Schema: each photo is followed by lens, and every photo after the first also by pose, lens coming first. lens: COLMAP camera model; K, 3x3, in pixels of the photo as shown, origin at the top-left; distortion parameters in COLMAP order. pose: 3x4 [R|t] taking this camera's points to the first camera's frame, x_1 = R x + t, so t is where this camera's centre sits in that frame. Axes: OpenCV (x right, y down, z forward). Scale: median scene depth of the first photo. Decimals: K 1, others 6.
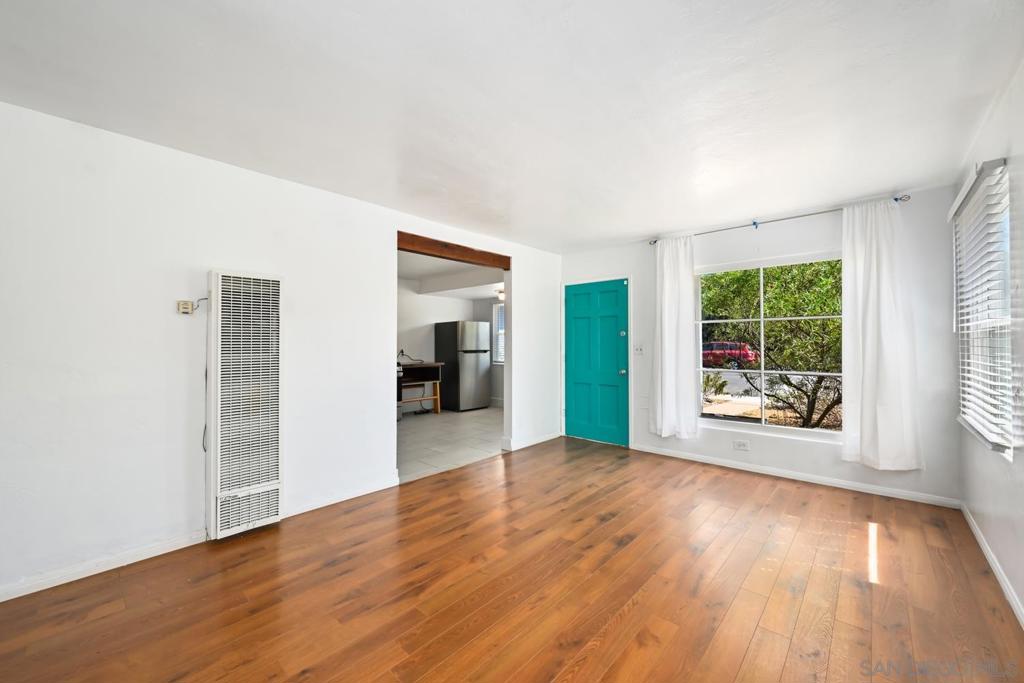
lens RADIAL K [[402.3, 0, 518.1], [0, 402.3, 338.2], [0, 0, 1]] dist [-0.003657, 0.000723]
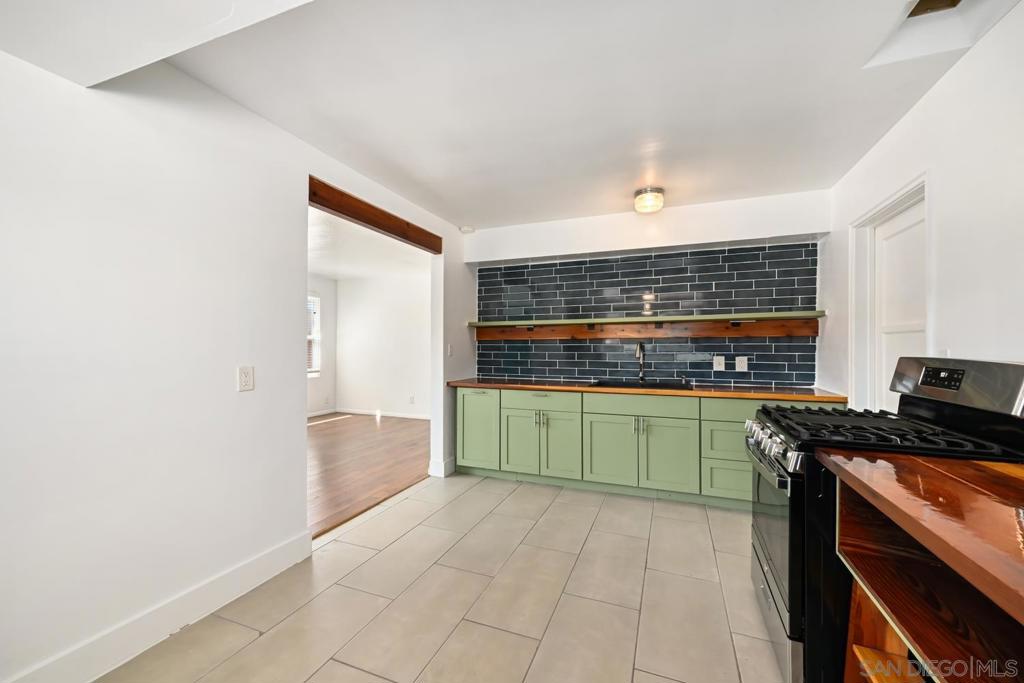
lens RADIAL K [[402.3, 0, 511.1], [0, 402.3, 344.7], [0, 0, 1]] dist [-0.003657, 0.000723]
pose [[-0.941074, -0.001112, -0.338199, -0.136361], [0.002984, 0.999928, -0.011590, 0.026044], [0.338187, -0.011917, -0.941003, 2.082159]]
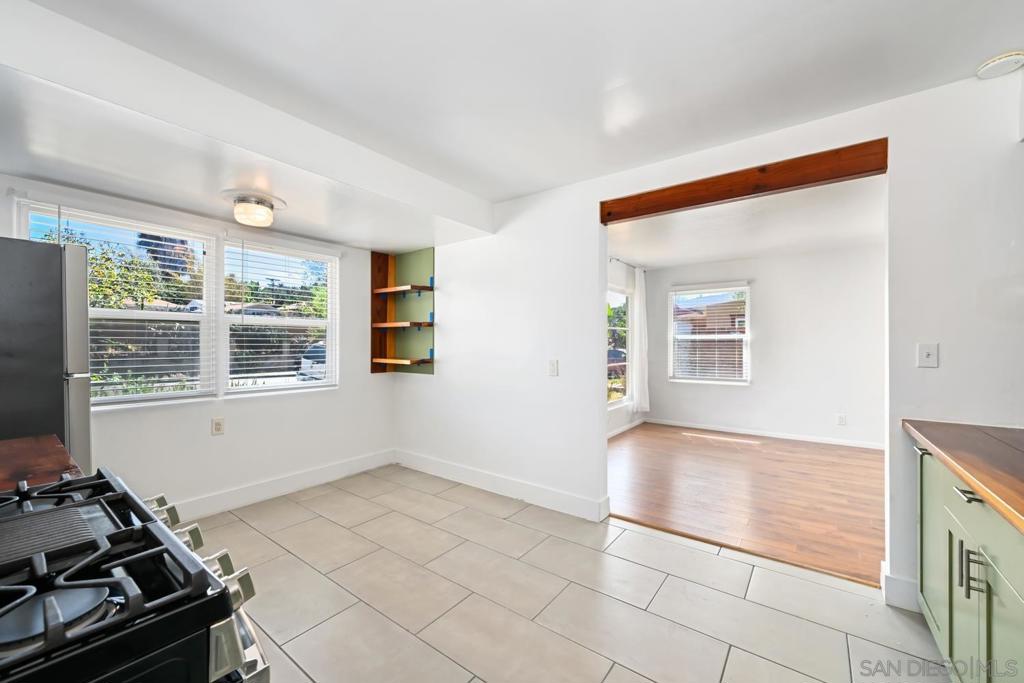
lens RADIAL K [[402.3, 0, 516.8], [0, 402.3, 343.0], [0, 0, 1]] dist [-0.003657, 0.000723]
pose [[-0.091158, 0.005256, 0.995823, -0.826350], [-0.012807, 0.999897, -0.006450, 0.020386], [-0.995754, -0.013341, -0.091081, 1.569460]]
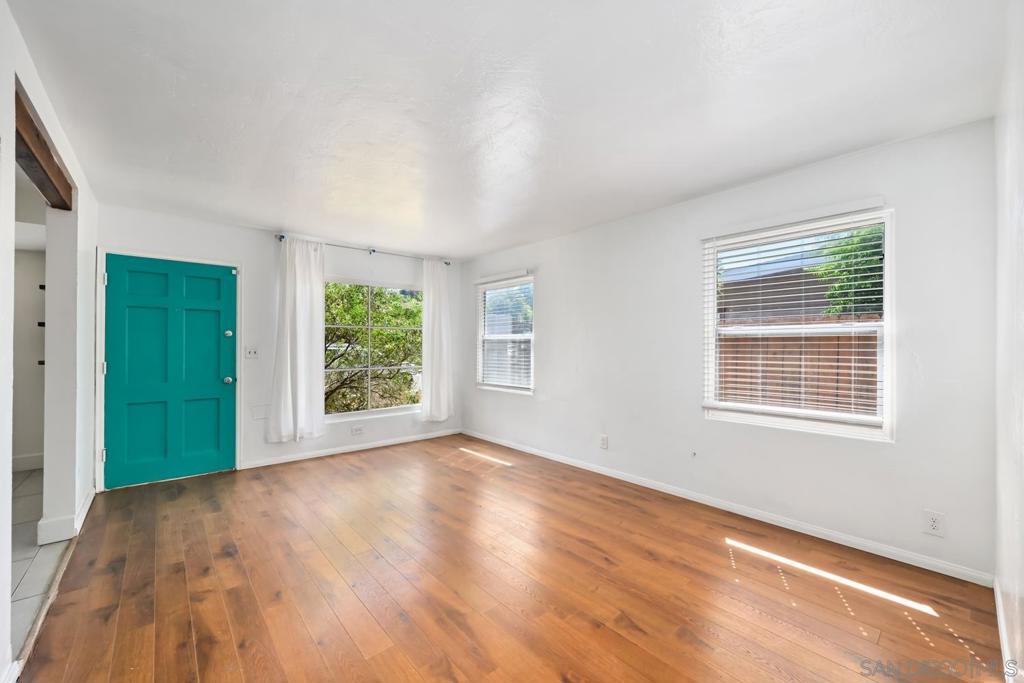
lens RADIAL K [[402.3, 0, 514.1], [0, 402.3, 343.9], [0, 0, 1]] dist [-0.003657, 0.000723]
pose [[0.119870, 0.008440, 0.992754, -0.648539], [-0.014735, 0.999869, -0.006722, 0.009082], [-0.992680, -0.013823, 0.119979, 0.434326]]
